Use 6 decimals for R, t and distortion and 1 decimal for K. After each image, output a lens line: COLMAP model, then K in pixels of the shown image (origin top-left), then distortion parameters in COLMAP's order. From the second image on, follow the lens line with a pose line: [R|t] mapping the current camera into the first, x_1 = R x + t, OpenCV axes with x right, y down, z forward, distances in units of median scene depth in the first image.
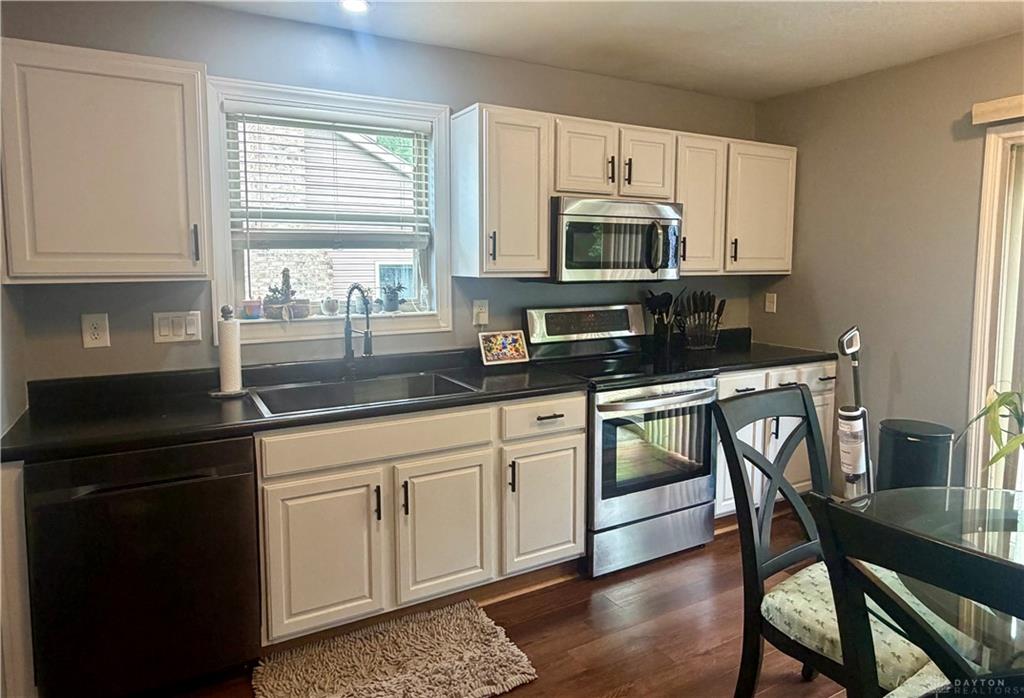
lens RADIAL K [[625.4, 0, 511.9], [0, 625.4, 316.5], [0, 0, 1]] dist [-0.004309, -0.000055]
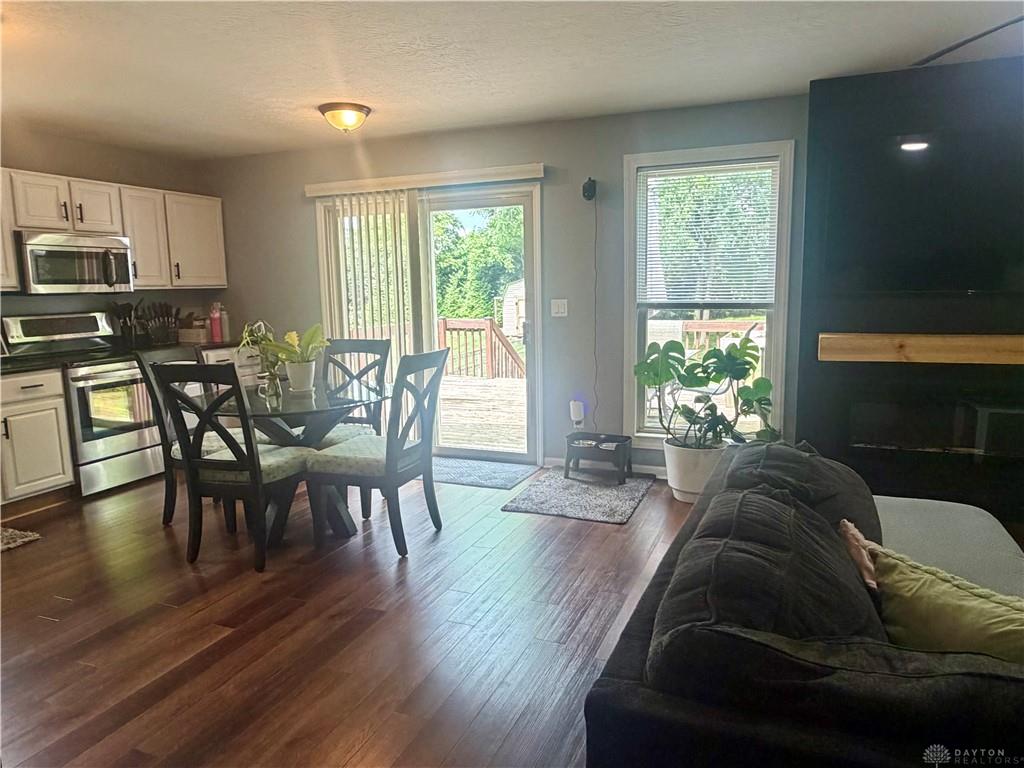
lens RADIAL K [[686.6, 0, 512.7], [0, 686.6, 389.5], [0, 0, 1]] dist [-0.001200, -0.001687]
pose [[0.785272, -0.107450, 0.609756, -0.028373], [0.073765, 0.994048, 0.080170, 0.103620], [-0.614741, -0.017977, 0.788524, -0.787616]]
